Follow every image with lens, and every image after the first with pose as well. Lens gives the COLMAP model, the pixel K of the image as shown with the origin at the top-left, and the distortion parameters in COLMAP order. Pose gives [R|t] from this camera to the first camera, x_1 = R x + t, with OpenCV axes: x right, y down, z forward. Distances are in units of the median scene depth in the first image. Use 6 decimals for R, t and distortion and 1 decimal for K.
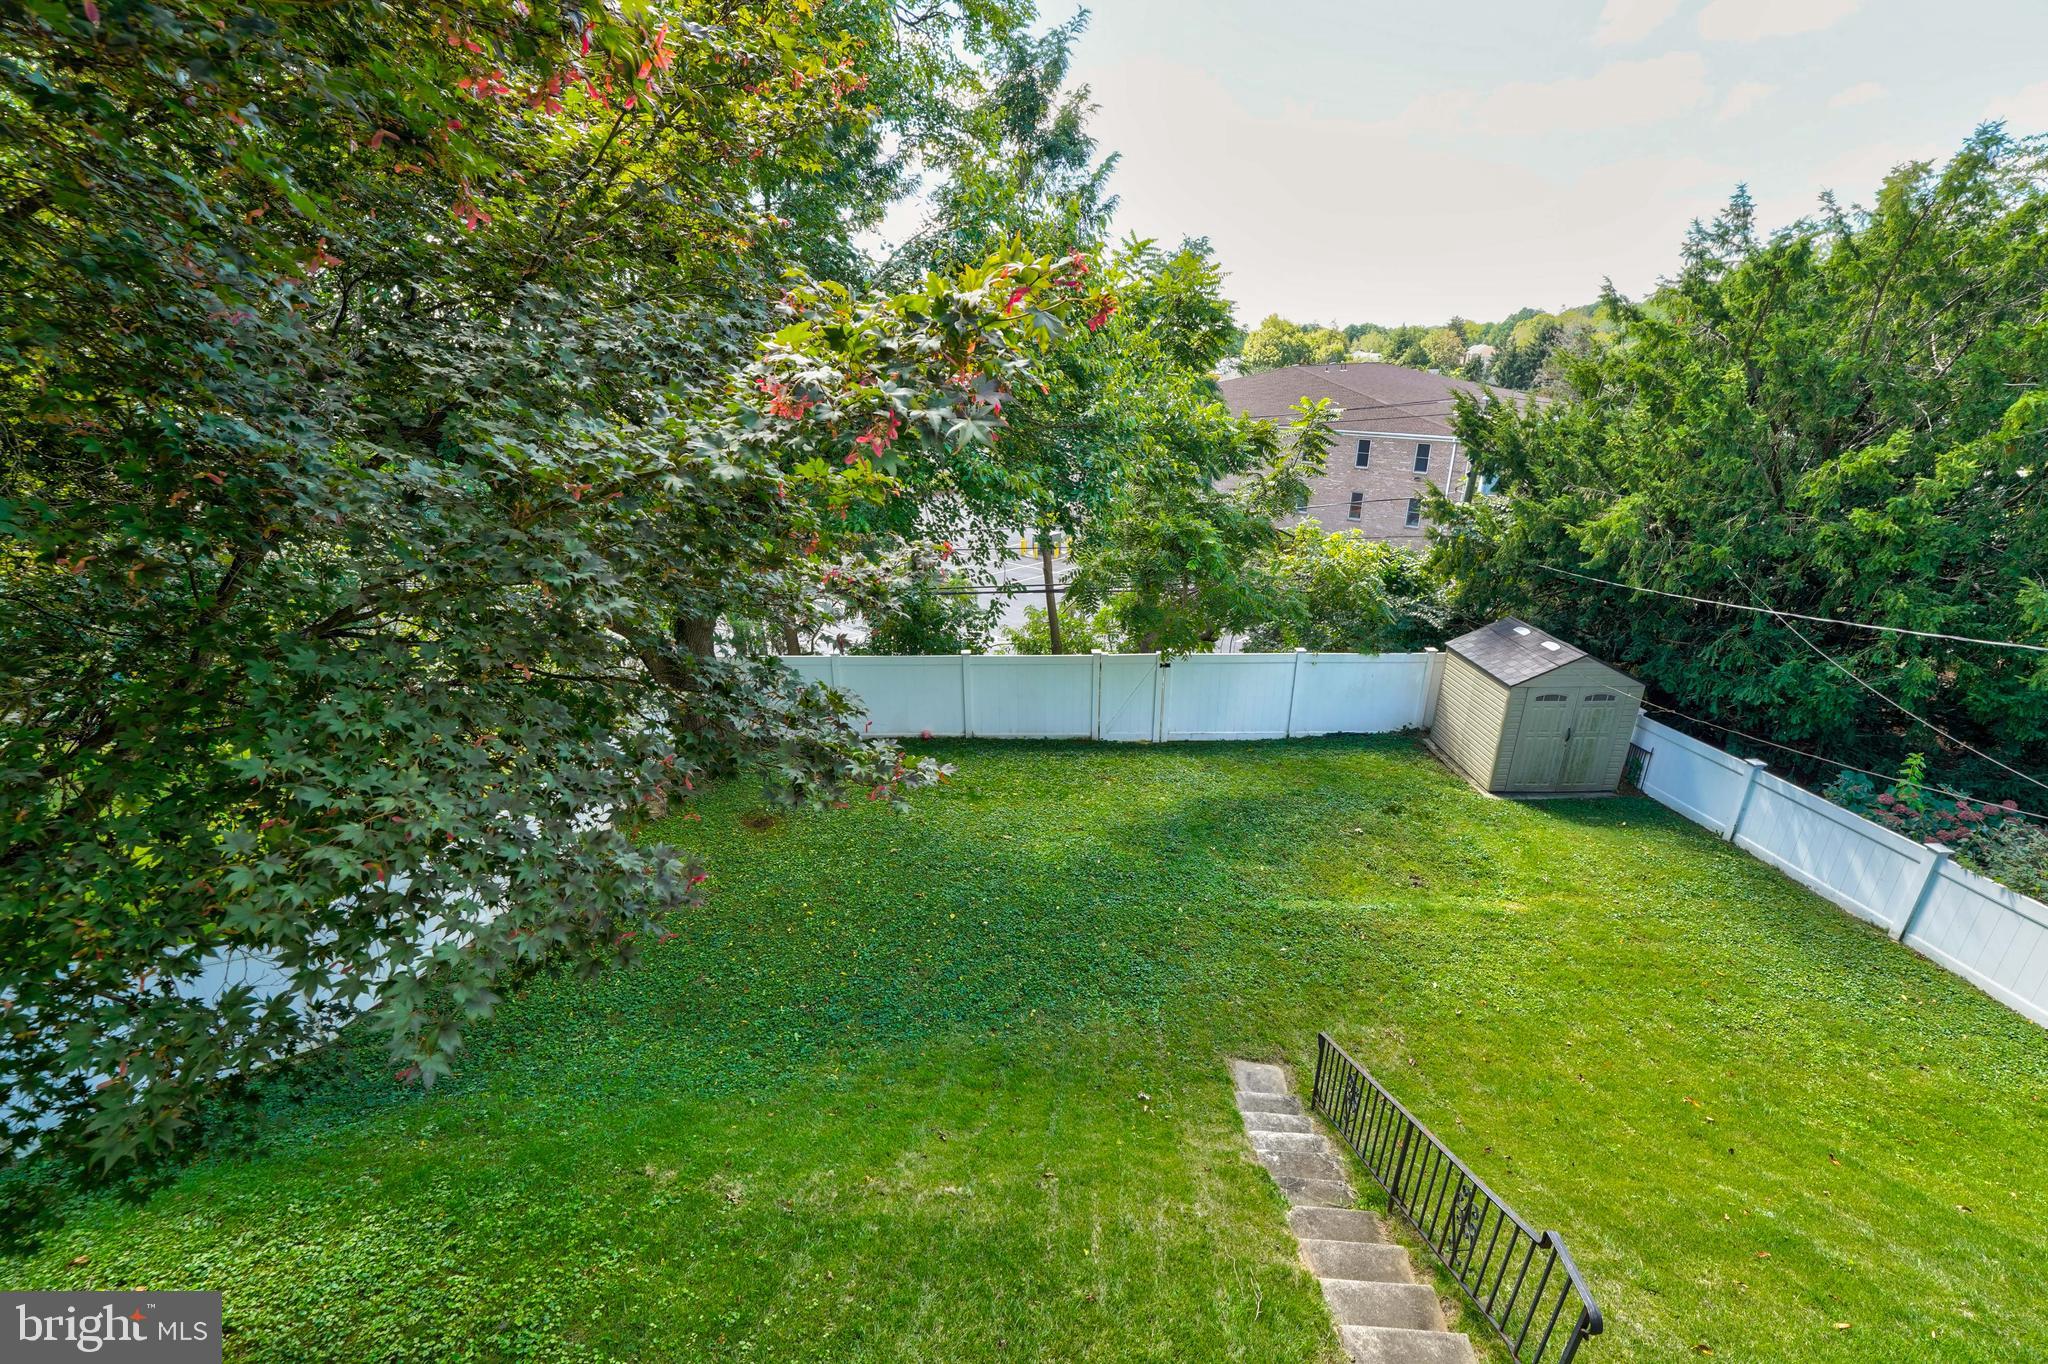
lens RADIAL K [[830.1, 0, 1007.2], [0, 830.1, 685.3], [0, 0, 1]] dist [-0.025257, 0.000361]
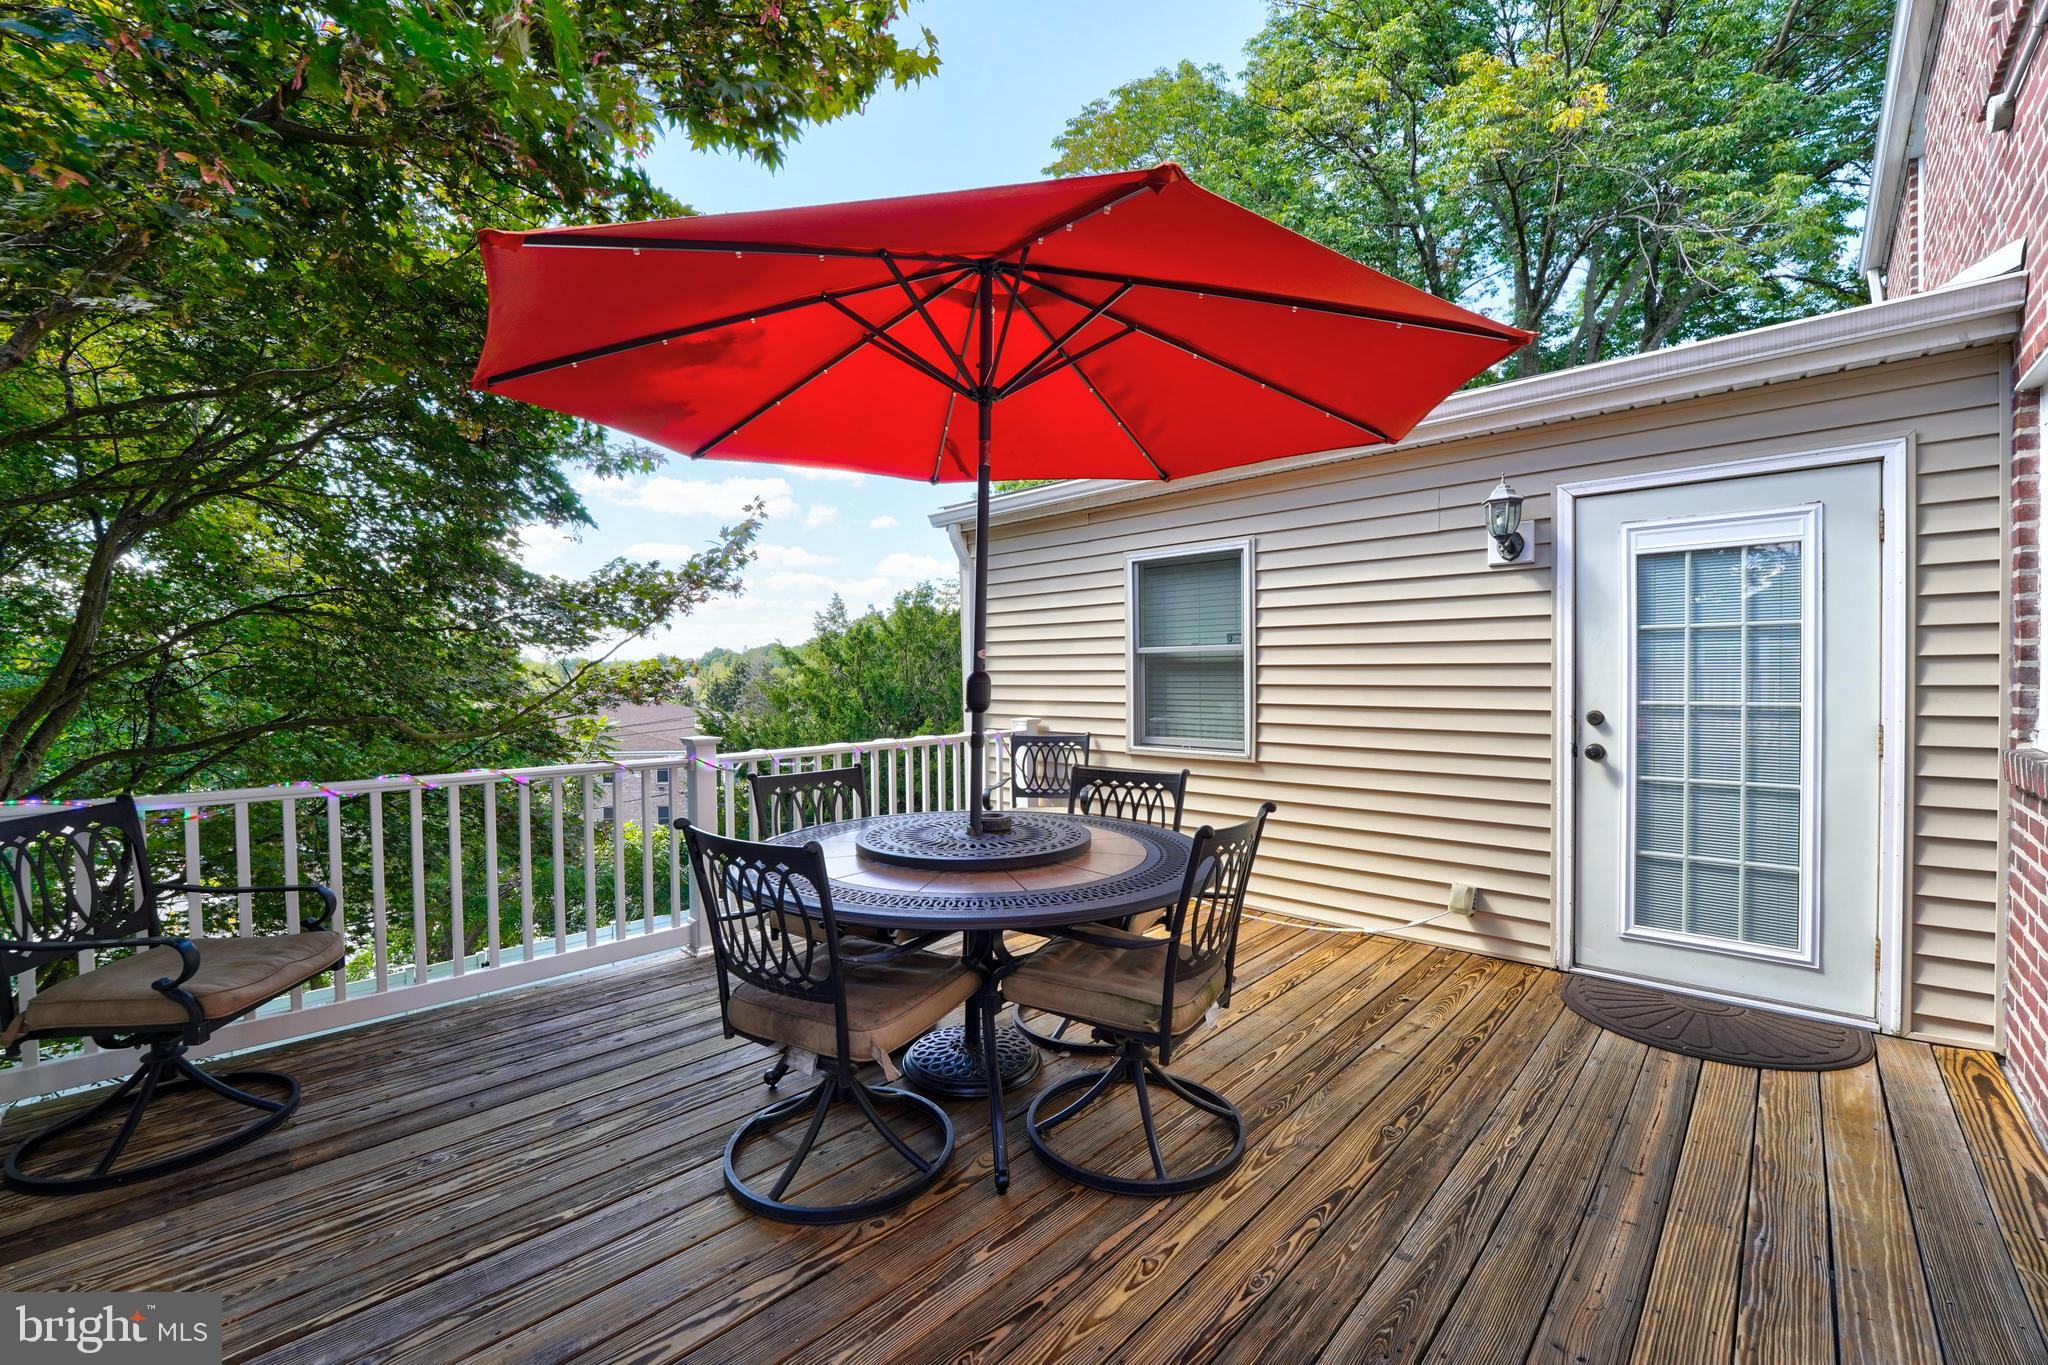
lens RADIAL K [[830.1, 0, 1007.2], [0, 830.1, 685.8], [0, 0, 1]] dist [-0.025257, 0.000361]
pose [[0.651634, 0.001421, 0.758532, -0.192337], [0.281782, 0.927985, -0.243809, 0.100476], [-0.704253, 0.372615, 0.604306, -0.250315]]
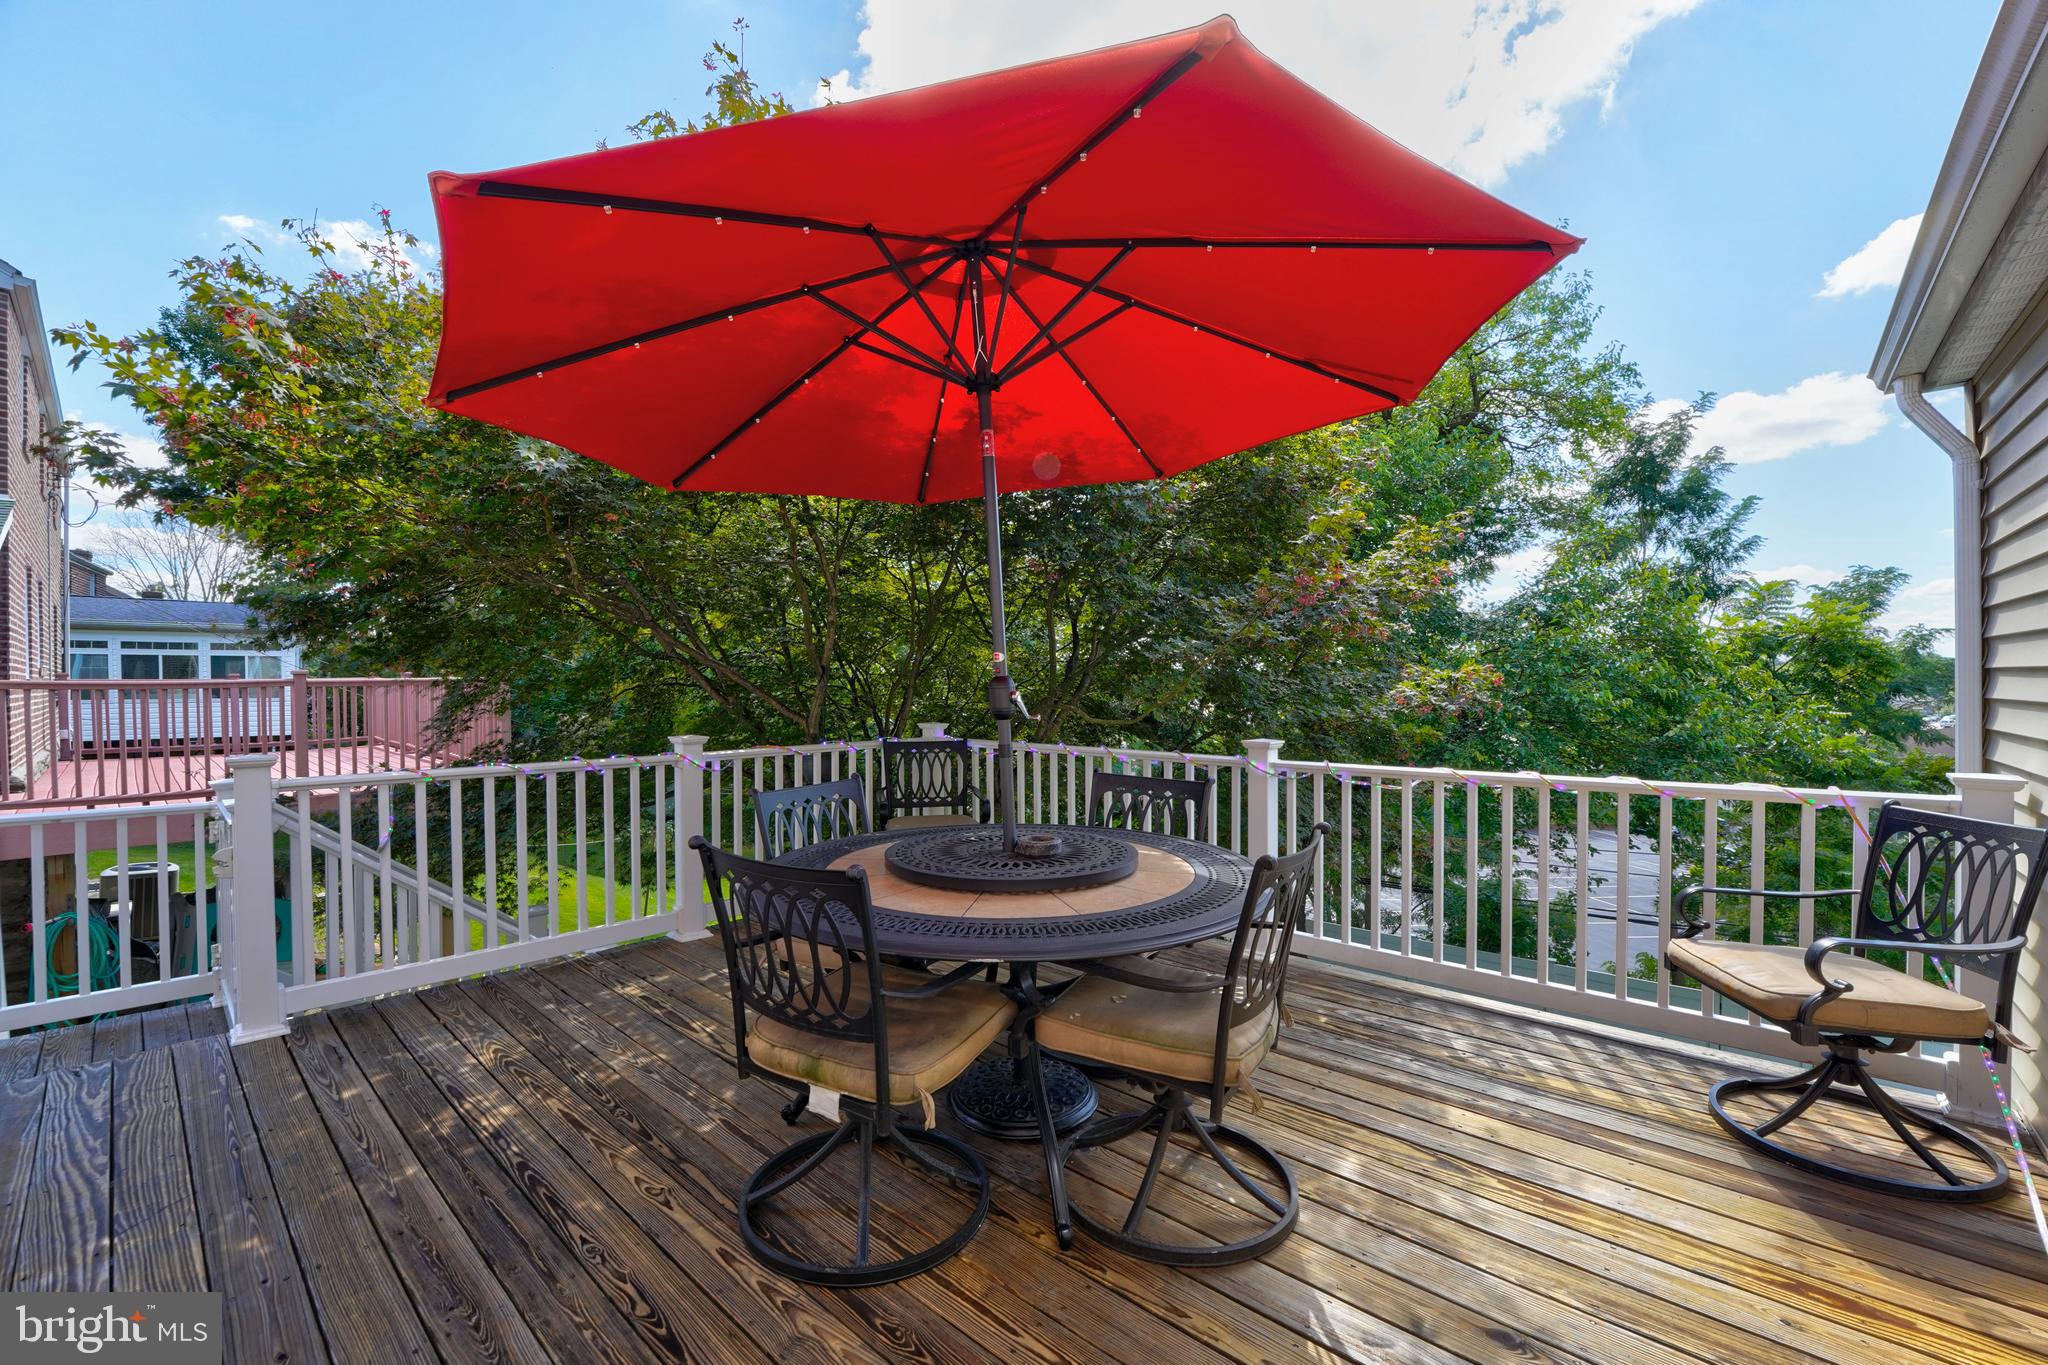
lens RADIAL K [[830.1, 0, 1007.2], [0, 830.1, 685.8], [0, 0, 1]] dist [-0.025257, 0.000361]
pose [[0.777064, 0.011890, -0.629309, 0.064490], [-0.240816, 0.929366, -0.279797, 0.100339], [0.581532, 0.368968, 0.725041, -0.259570]]
